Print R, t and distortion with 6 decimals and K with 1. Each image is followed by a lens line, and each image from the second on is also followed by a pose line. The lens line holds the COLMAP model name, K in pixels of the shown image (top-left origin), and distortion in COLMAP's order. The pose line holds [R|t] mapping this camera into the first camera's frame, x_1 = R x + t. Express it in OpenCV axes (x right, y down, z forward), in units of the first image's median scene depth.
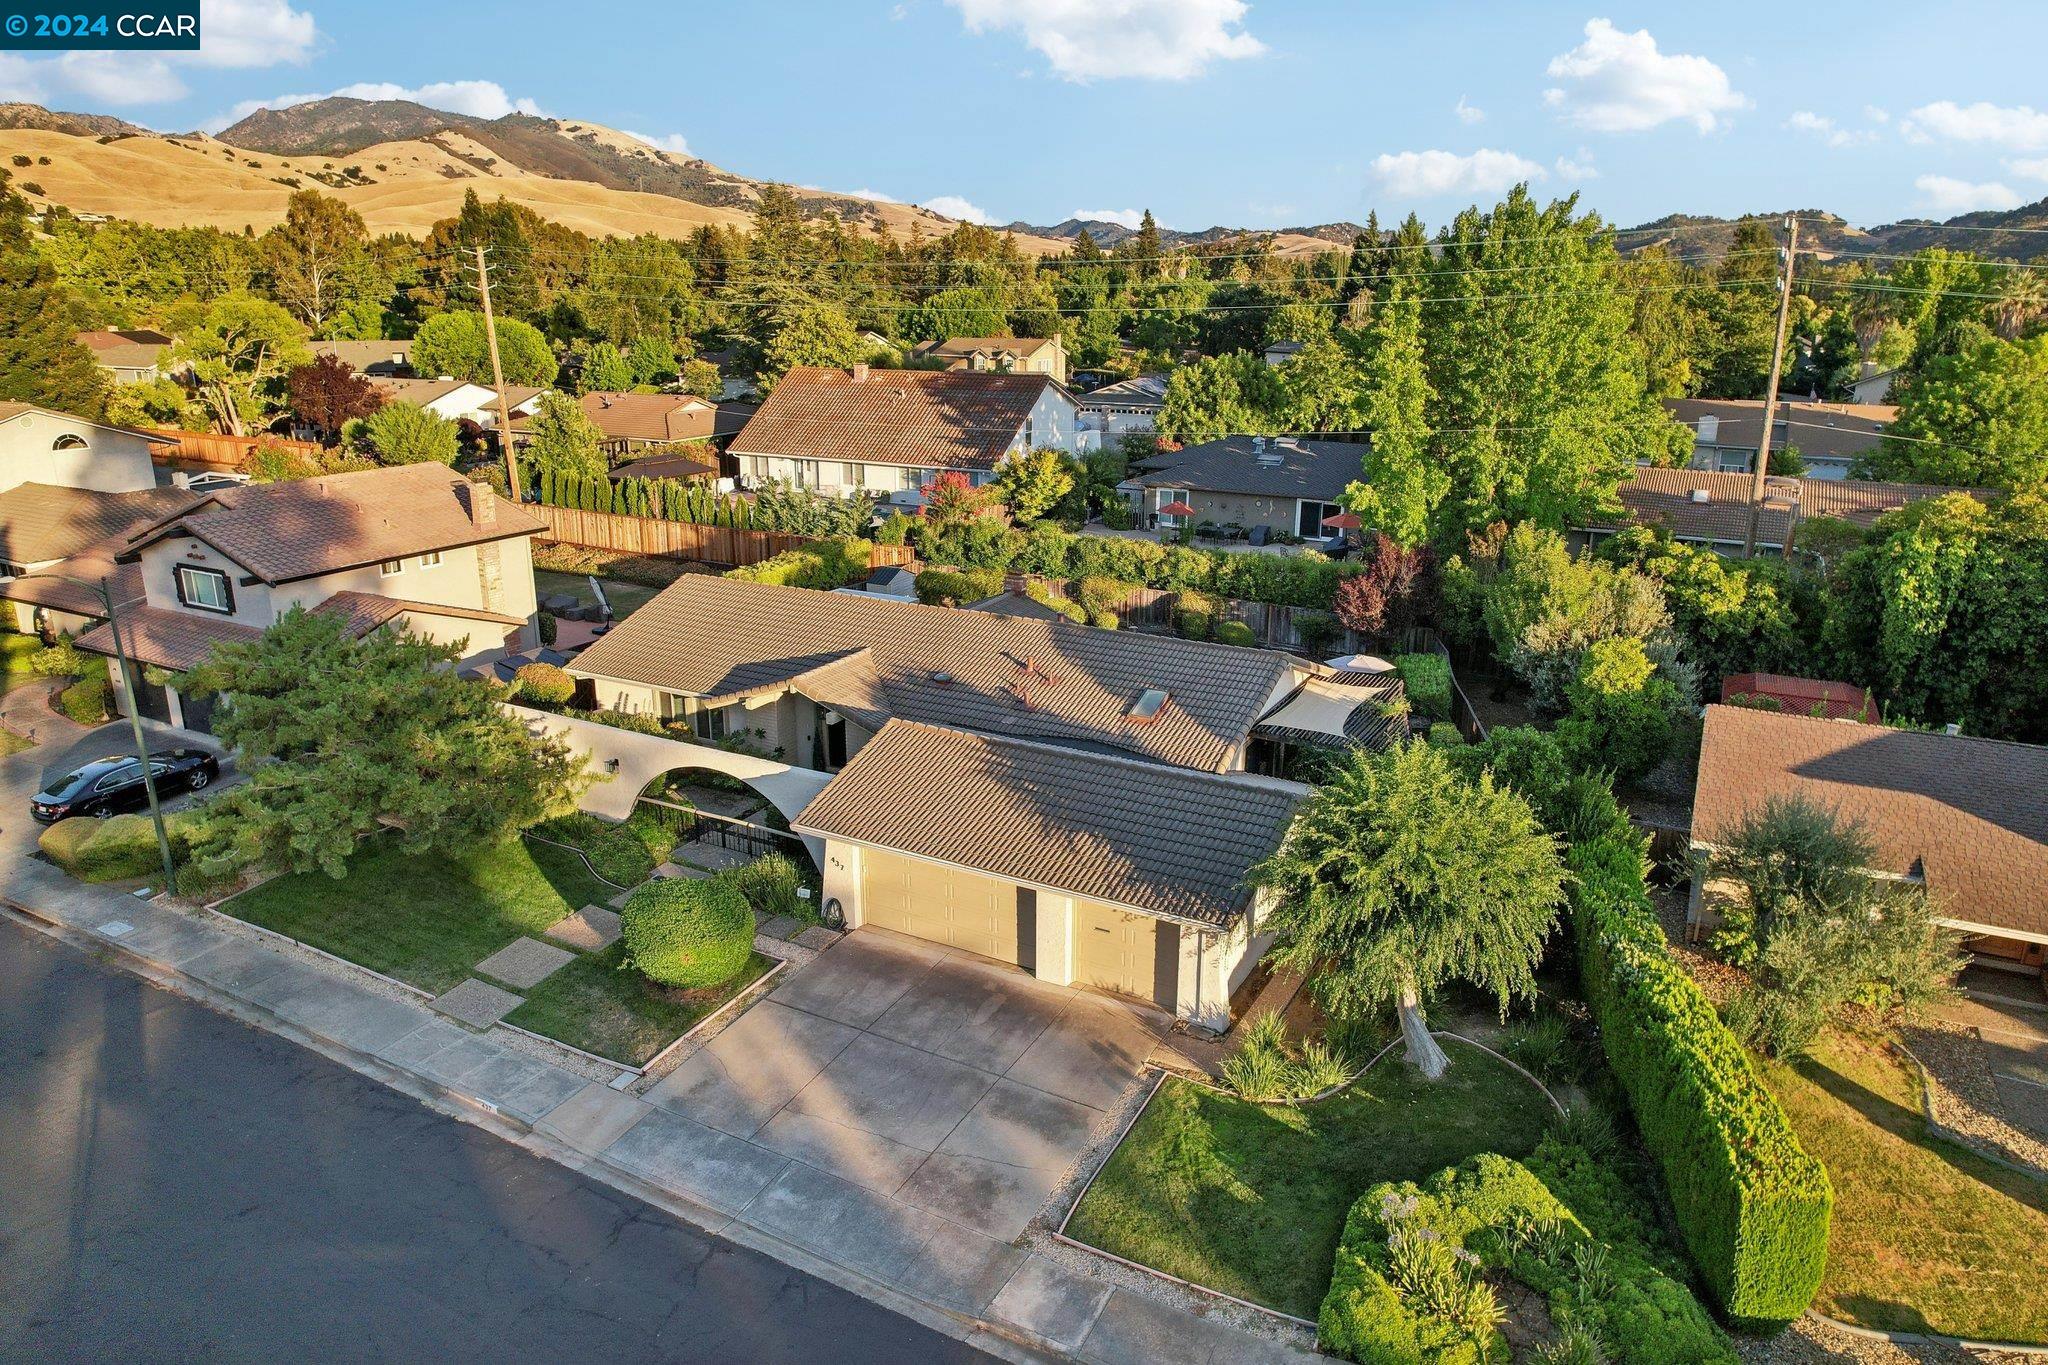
lens RADIAL K [[1313.9, 0, 1024.0], [0, 1313.9, 682.5], [0, 0, 1]] dist [-0.074790, 0.068124]
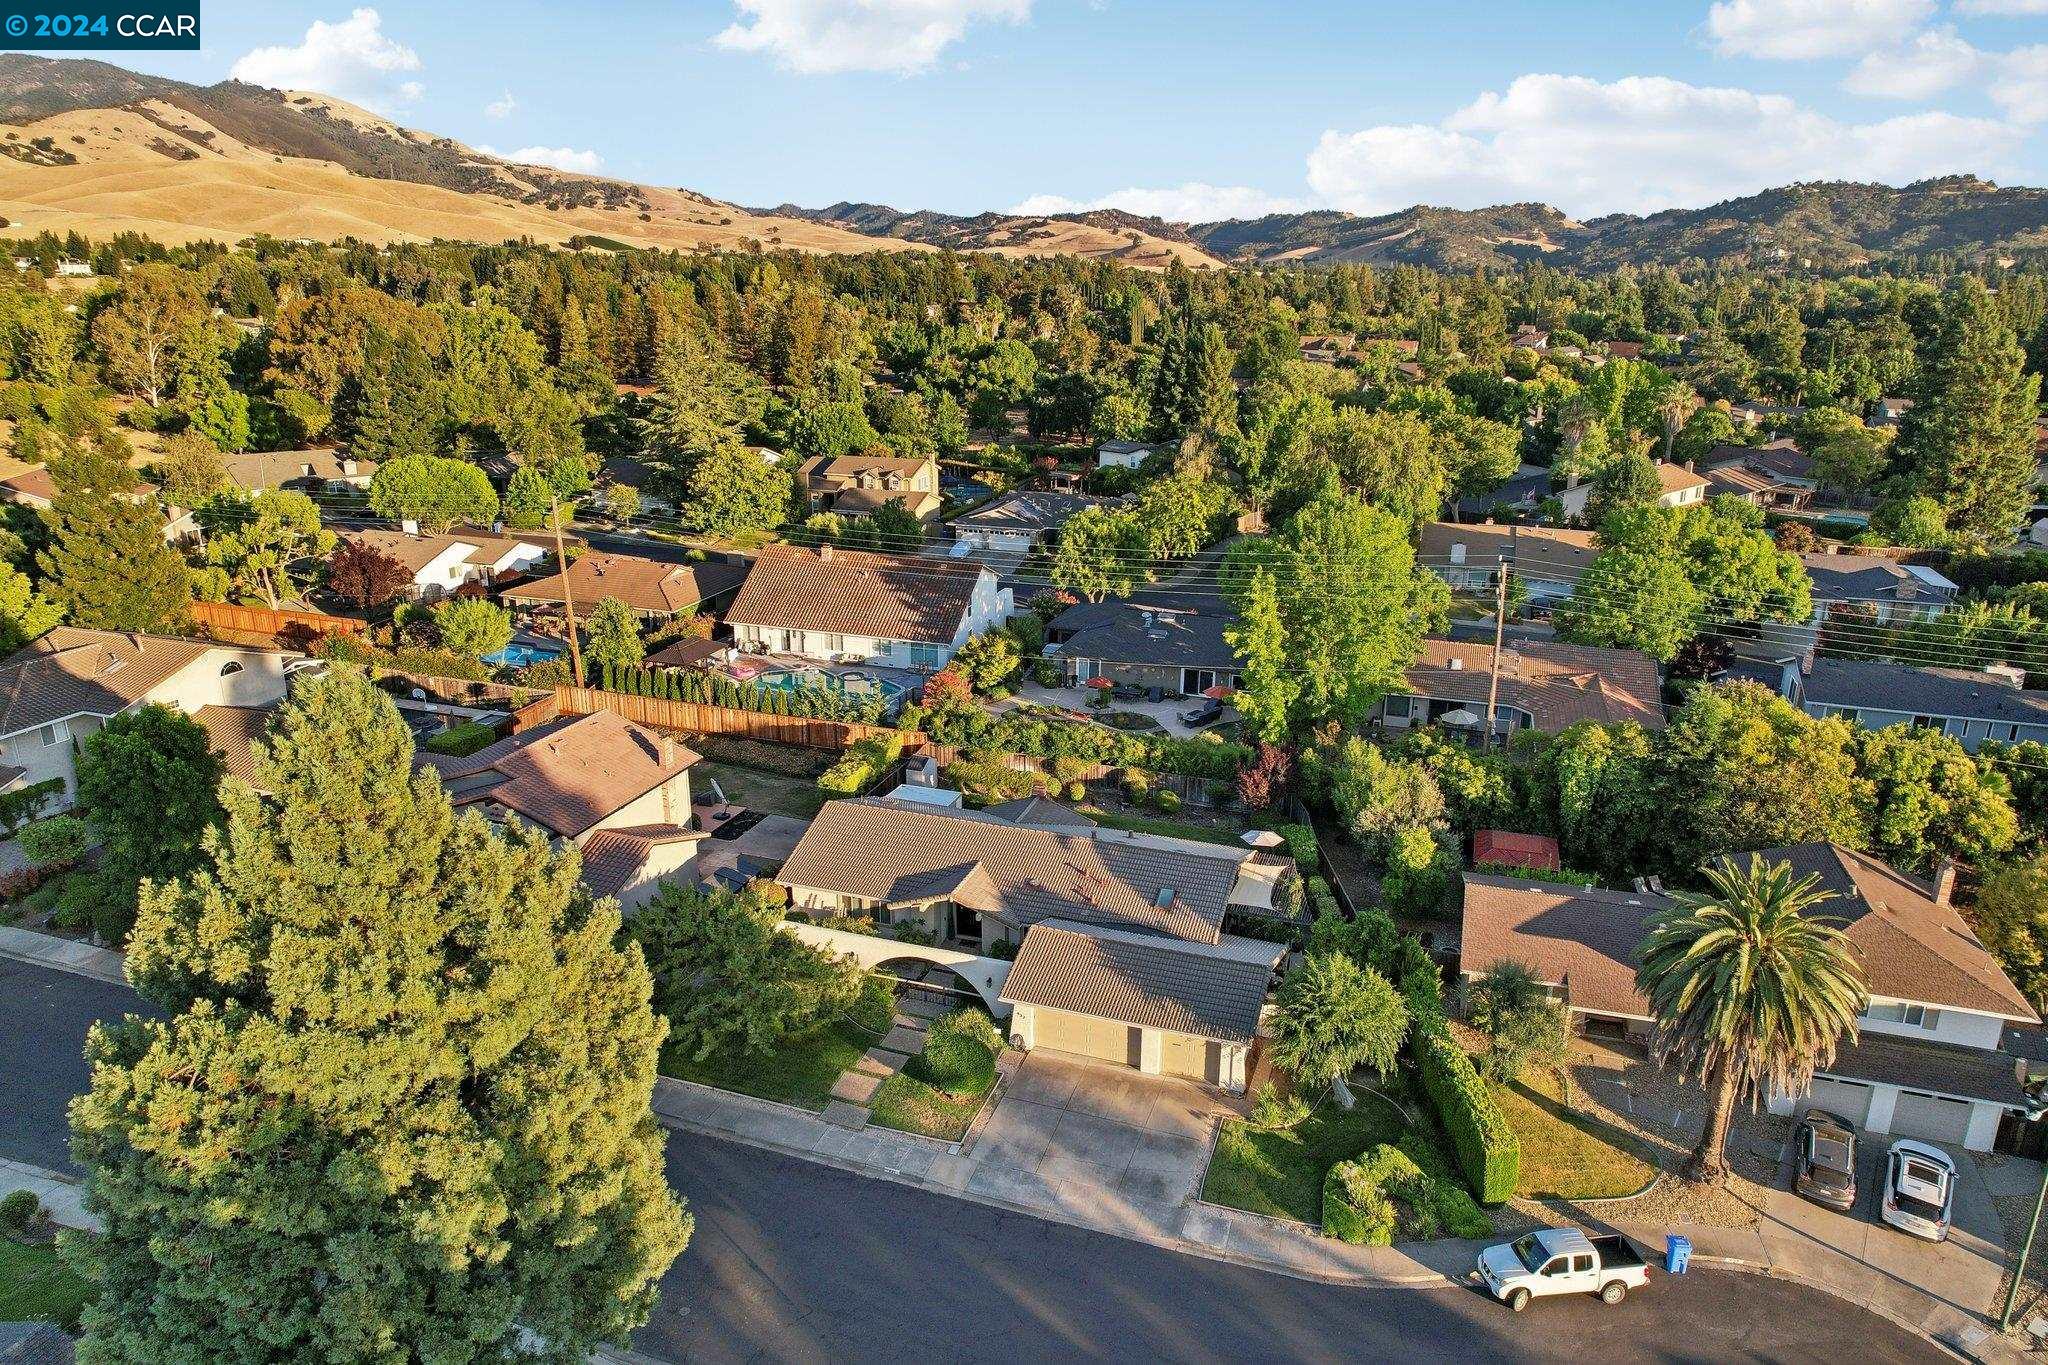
lens RADIAL K [[1306.3, 0, 1024.0], [0, 1306.3, 682.5], [0, 0, 1]] dist [-0.041365, 0.017606]
pose [[0.986320, -0.047045, 0.157983, -0.314573], [0.045033, 0.998853, 0.016294, -0.276035], [-0.158568, -0.008957, 0.987307, -0.614069]]
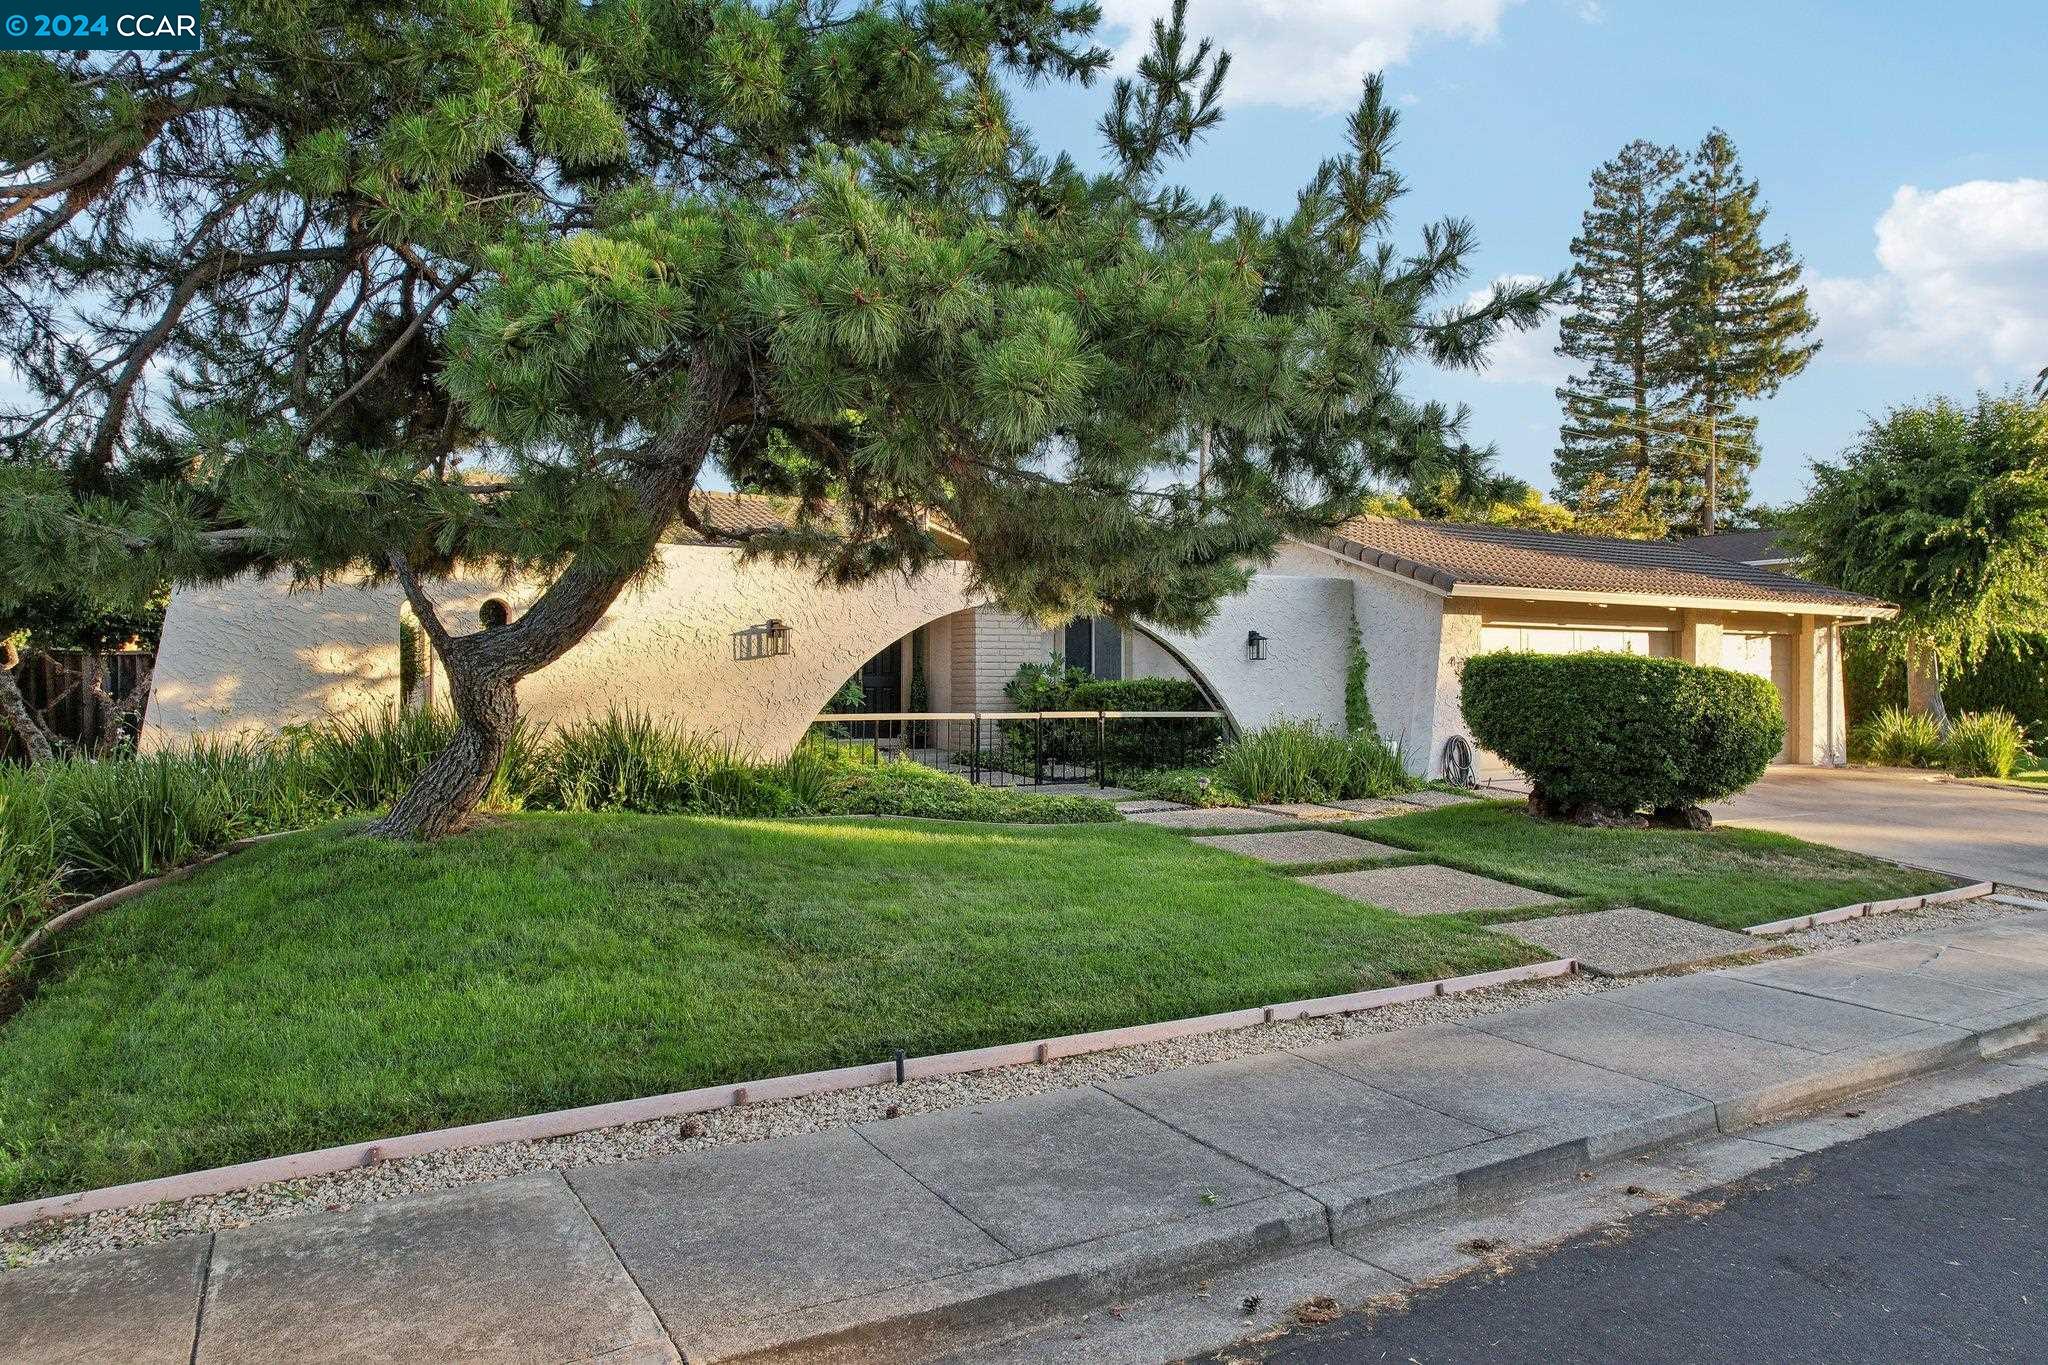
lens RADIAL K [[1306.3, 0, 1024.0], [0, 1306.3, 682.5], [0, 0, 1]] dist [-0.041365, 0.017606]
pose [[0.531212, -0.008067, 0.847201, -0.560568], [0.243105, 0.959357, -0.143297, 0.140545], [-0.811612, 0.282080, 0.511583, 0.671923]]
